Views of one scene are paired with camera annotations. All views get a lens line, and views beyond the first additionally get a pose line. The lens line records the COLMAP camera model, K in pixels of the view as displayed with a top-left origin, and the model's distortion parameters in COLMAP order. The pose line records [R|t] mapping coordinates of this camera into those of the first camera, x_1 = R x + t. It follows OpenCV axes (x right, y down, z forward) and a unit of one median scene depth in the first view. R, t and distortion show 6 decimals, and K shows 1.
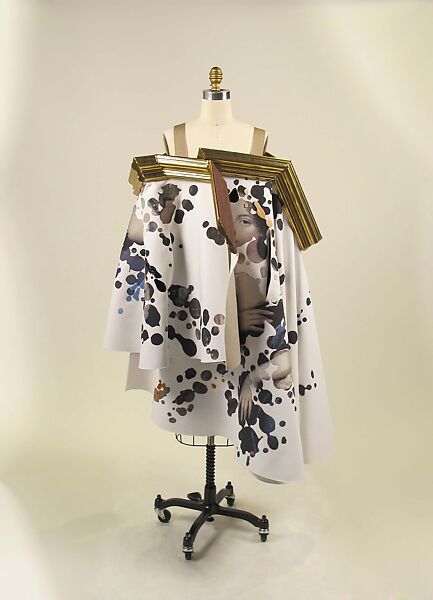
lens RADIAL K [[644.5, 0, 216.5], [0, 644.5, 300.0], [0, 0, 1]] dist [-0.011884, -0.003848]
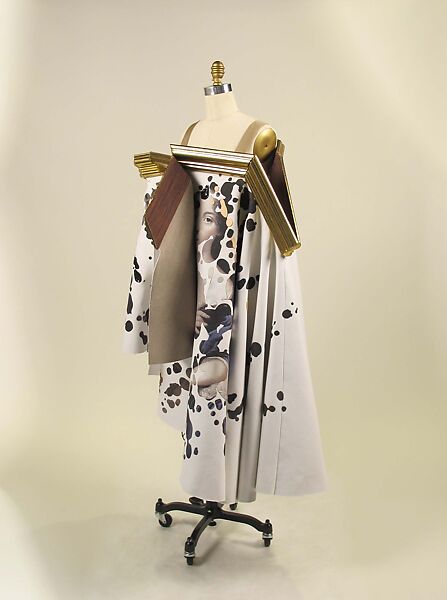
lens RADIAL K [[669.9, 0, 223.5], [0, 669.9, 300.0], [0, 0, 1]] dist [0.057774, 0.002203]
pose [[0.744507, 0.122620, -0.656257, 0.731285], [-0.128477, 0.990930, 0.039399, -0.044582], [0.655135, 0.054981, 0.753508, 0.264739]]
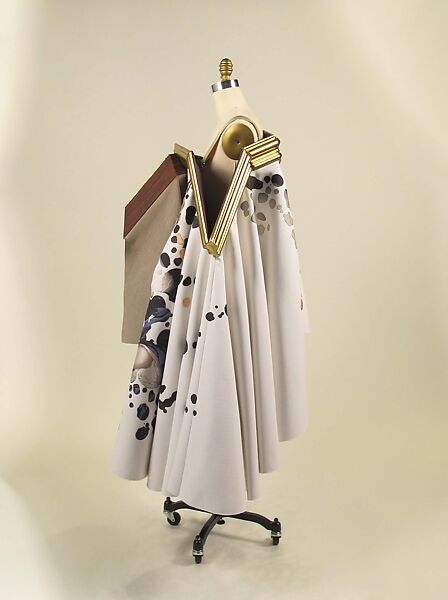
lens RADIAL K [[669.9, 0, 224.0], [0, 669.9, 300.0], [0, 0, 1]] dist [0.057774, 0.002203]
pose [[-0.031010, 0.176485, -0.983815, 1.080400], [-0.194534, 0.964400, 0.179134, -0.193387], [0.980405, 0.196941, 0.004426, 1.085528]]
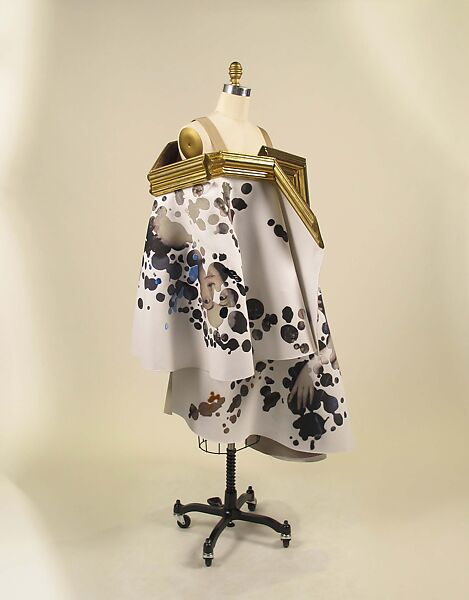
lens RADIAL K [[659.0, 0, 218.5], [0, 659.0, 299.7], [0, 0, 1]] dist [-0.004269, -0.010629]
pose [[0.716809, -0.136119, 0.683854, -0.767802], [0.130189, 0.989640, 0.060522, -0.069901], [-0.685008, 0.045648, 0.727104, 0.313549]]
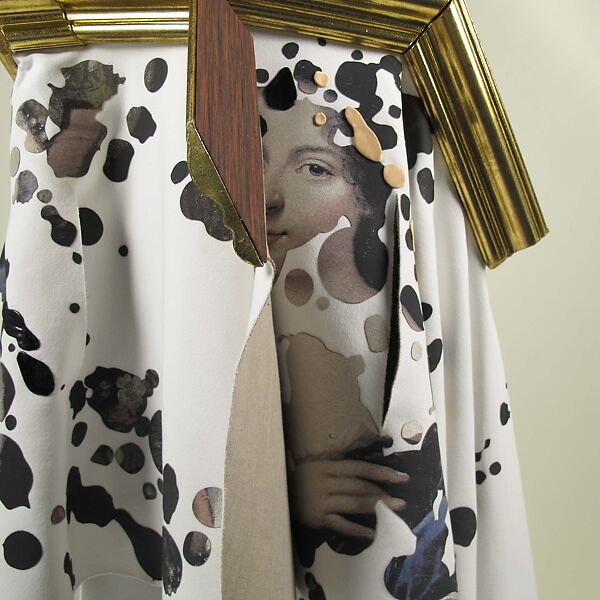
lens RADIAL K [[670.7, 0, 310.8], [0, 670.7, 299.1], [0, 0, 1]] dist [-0.105442, 0.028676]
pose [[0.999247, 0.006655, -0.038217, 0.054536], [-0.008843, 0.998314, -0.057365, -0.040774], [0.037771, 0.057660, 0.997621, 0.681518]]
